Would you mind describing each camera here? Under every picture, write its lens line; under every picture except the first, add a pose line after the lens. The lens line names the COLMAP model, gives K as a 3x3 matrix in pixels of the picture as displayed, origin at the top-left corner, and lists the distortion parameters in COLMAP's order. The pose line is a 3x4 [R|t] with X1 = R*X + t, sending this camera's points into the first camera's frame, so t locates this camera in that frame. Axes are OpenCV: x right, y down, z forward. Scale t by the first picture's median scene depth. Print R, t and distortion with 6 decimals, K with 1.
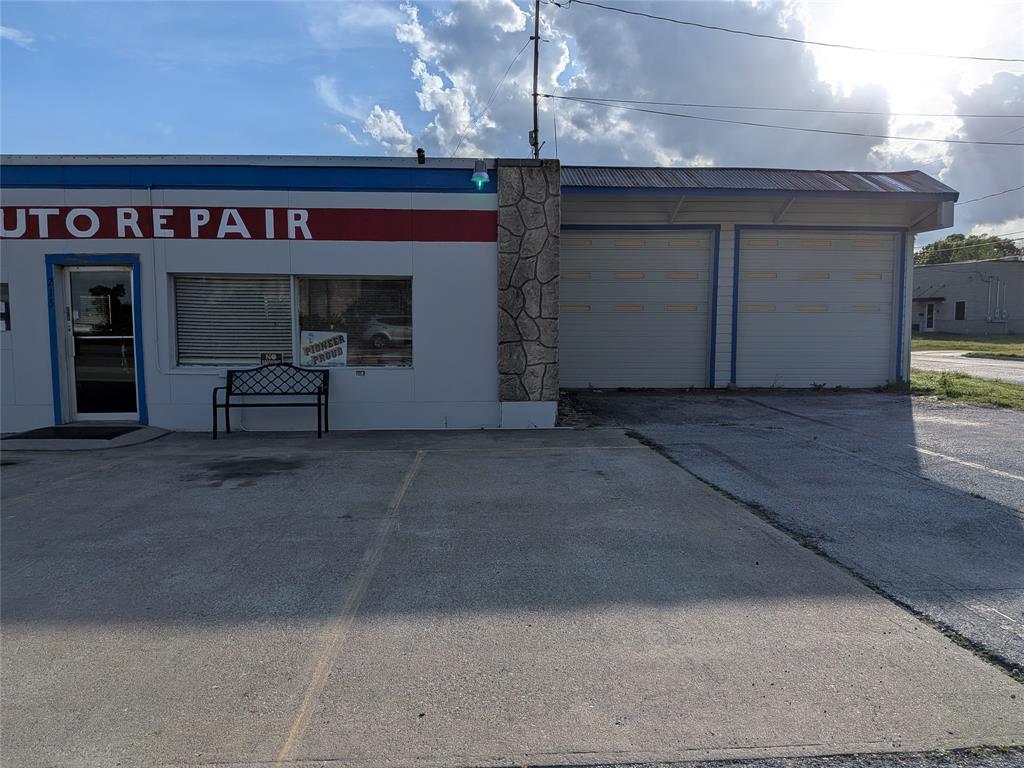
lens RADIAL K [[739.9, 0, 501.9], [0, 739.9, 383.9], [0, 0, 1]] dist [0.067630, -0.102502]
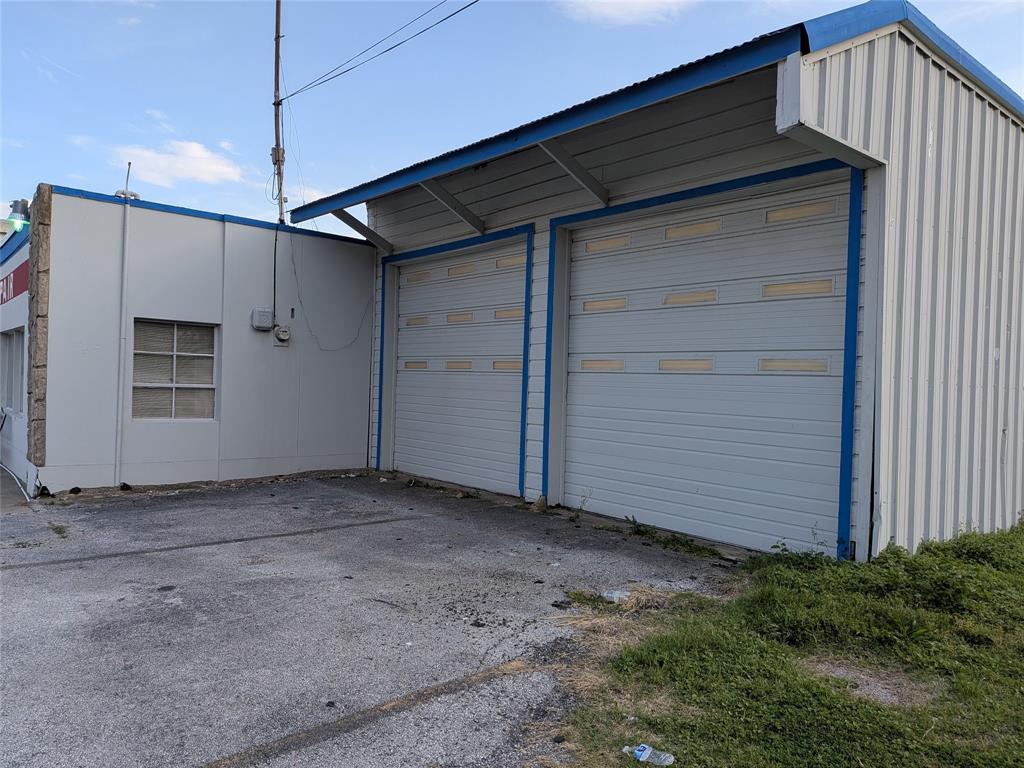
lens RADIAL K [[739.9, 0, 486.7], [0, 739.9, 404.2], [0, 0, 1]] dist [0.067630, -0.102502]
pose [[0.594310, 0.036954, -0.803387, 0.745778], [-0.097162, 0.994926, -0.026112, -0.052603], [0.798345, 0.093578, 0.594885, 0.634187]]
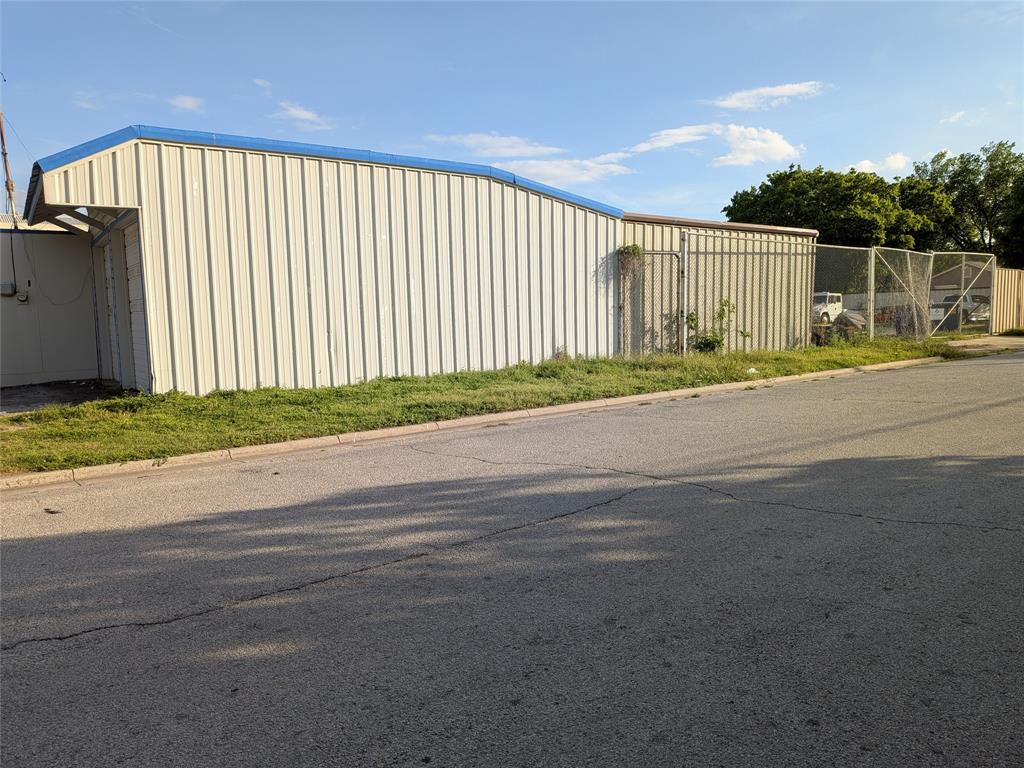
lens RADIAL K [[739.9, 0, 500.6], [0, 739.9, 397.6], [0, 0, 1]] dist [0.067630, -0.102502]
pose [[0.519934, 0.080657, -0.850390, 1.448812], [-0.041660, 0.996742, 0.069067, -0.073827], [0.853190, -0.000483, 0.521600, 0.924493]]
